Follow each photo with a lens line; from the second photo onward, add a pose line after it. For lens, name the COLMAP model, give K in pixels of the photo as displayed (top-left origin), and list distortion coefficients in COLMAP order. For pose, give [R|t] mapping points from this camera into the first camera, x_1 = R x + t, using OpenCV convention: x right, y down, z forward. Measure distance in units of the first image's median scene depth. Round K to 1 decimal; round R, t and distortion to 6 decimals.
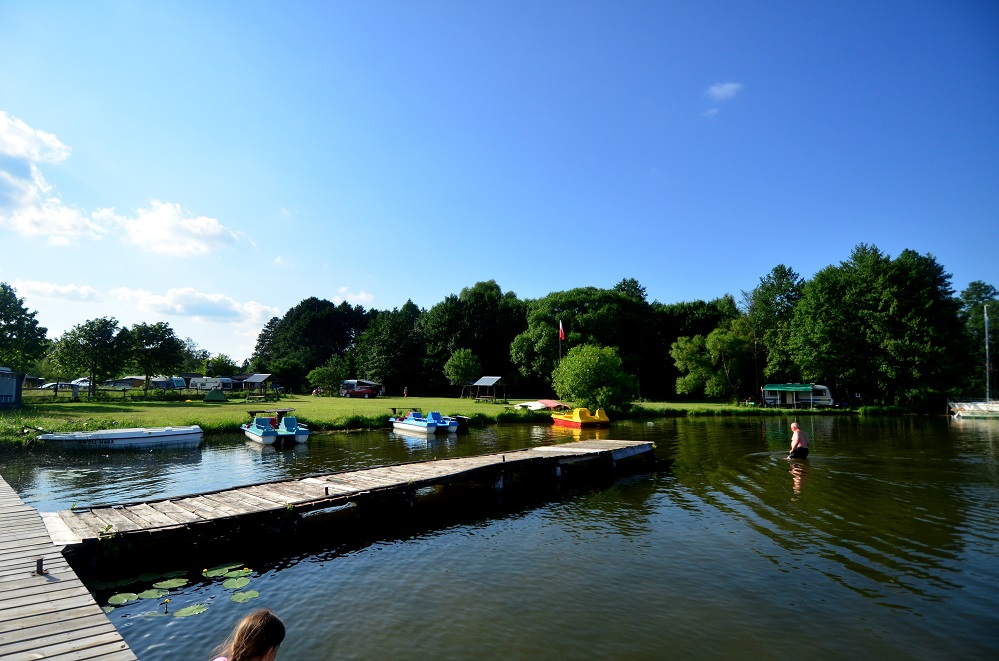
lens RADIAL K [[511.2, 0, 496.9], [0, 511.2, 338.3], [0, 0, 1]] dist [0.038989, -0.046297]
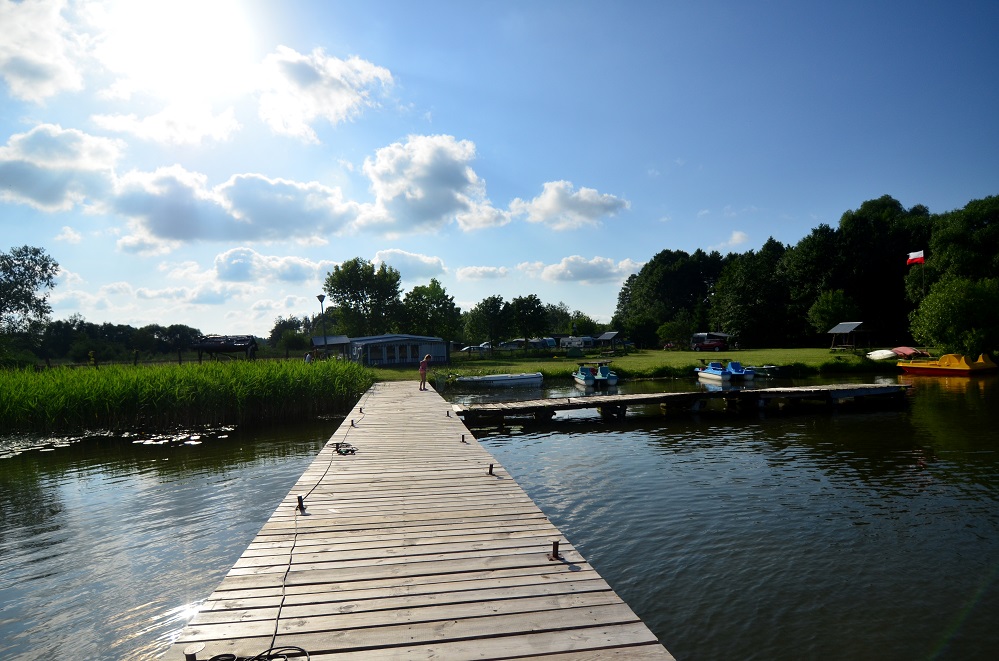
lens RADIAL K [[560.0, 0, 498.9], [0, 560.0, 345.9], [0, 0, 1]] dist [0.047683, -0.058337]
pose [[0.783998, -0.034907, -0.619782, 0.094515], [0.098593, 0.992747, 0.068803, -0.007659], [0.612884, -0.115047, 0.781752, -0.090319]]
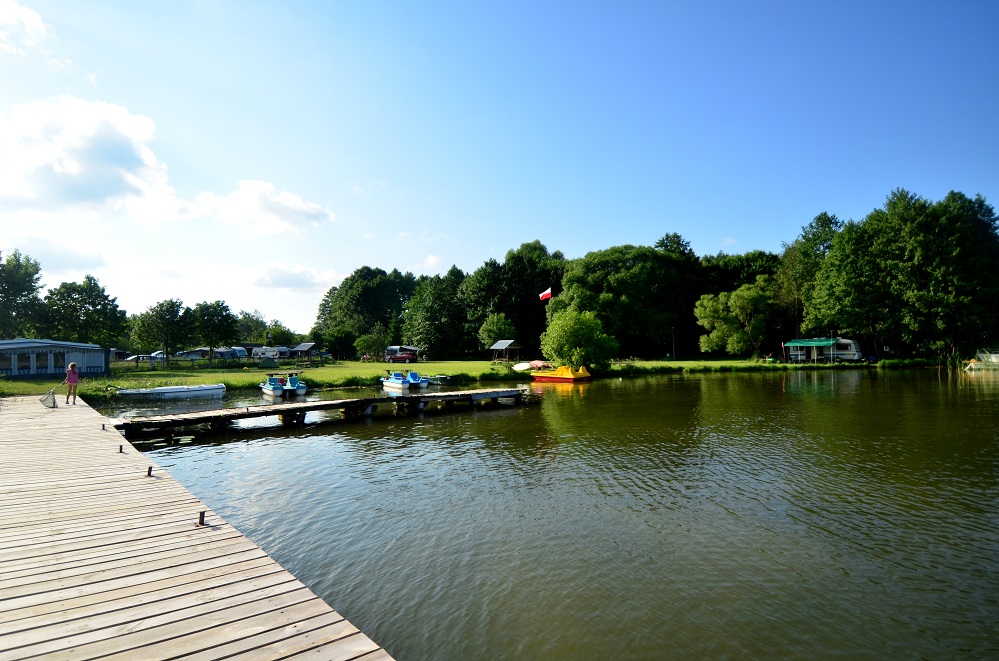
lens RADIAL K [[548.5, 0, 500.4], [0, 548.5, 343.4], [0, 0, 1]] dist [0.046051, -0.053806]
pose [[0.989570, -0.026281, -0.141638, 0.116901], [0.037982, 0.996026, 0.080555, -0.009724], [0.138958, -0.085094, 0.986636, -0.112842]]
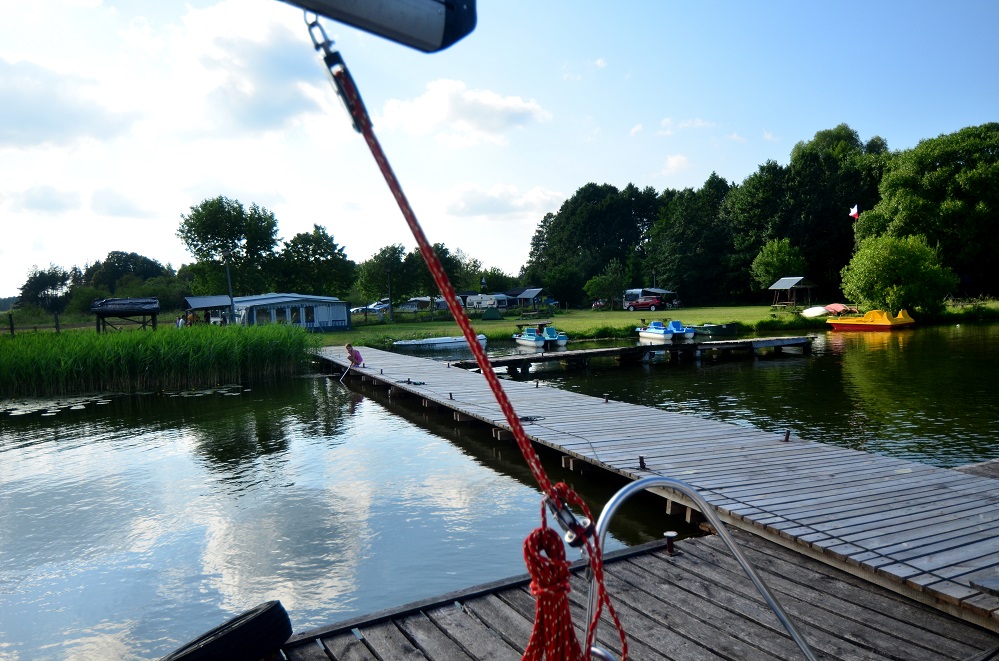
lens RADIAL K [[779.2, 0, 497.0], [0, 779.2, 347.0], [0, 0, 1]] dist [0.059349, -0.087615]
pose [[0.880828, -0.018309, -0.473083, 0.134325], [0.094525, 0.985934, 0.137839, -0.025093], [0.463905, -0.166130, 0.870169, -0.245503]]
